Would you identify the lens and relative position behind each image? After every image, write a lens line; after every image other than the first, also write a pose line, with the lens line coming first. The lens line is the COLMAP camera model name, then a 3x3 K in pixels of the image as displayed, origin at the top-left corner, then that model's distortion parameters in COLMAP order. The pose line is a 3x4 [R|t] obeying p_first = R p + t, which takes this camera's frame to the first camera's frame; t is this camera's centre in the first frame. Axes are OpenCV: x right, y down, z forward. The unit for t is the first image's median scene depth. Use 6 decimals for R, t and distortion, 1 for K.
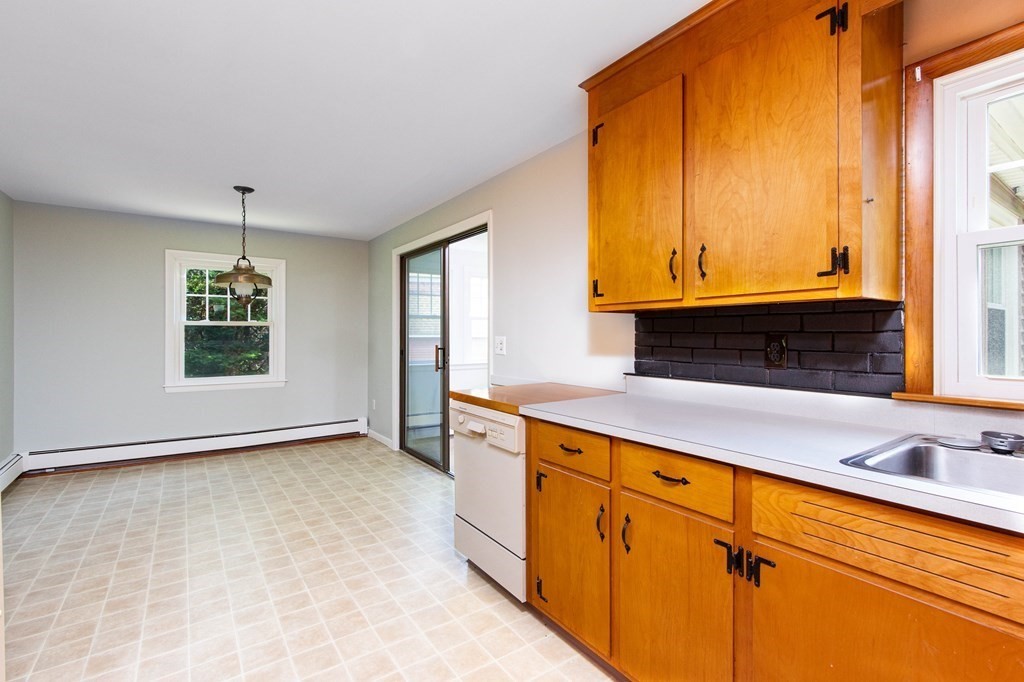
lens RADIAL K [[472.0, 0, 512.0], [0, 472.0, 341.0], [0, 0, 1]] dist [0.002933, 0.001262]
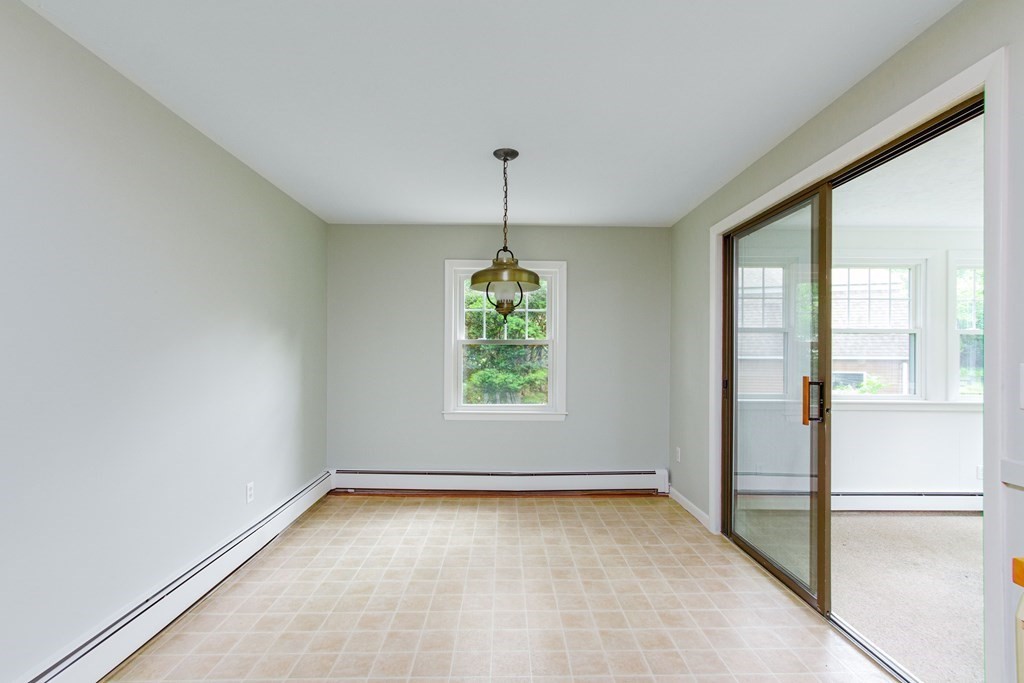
lens RADIAL K [[472.0, 0, 512.0], [0, 472.0, 341.5], [0, 0, 1]] dist [0.002933, 0.001262]
pose [[0.829636, -0.010399, -0.558207, -0.127628], [-0.012964, 0.999198, -0.037882, -0.006721], [0.558154, 0.038665, 0.828836, 0.333406]]
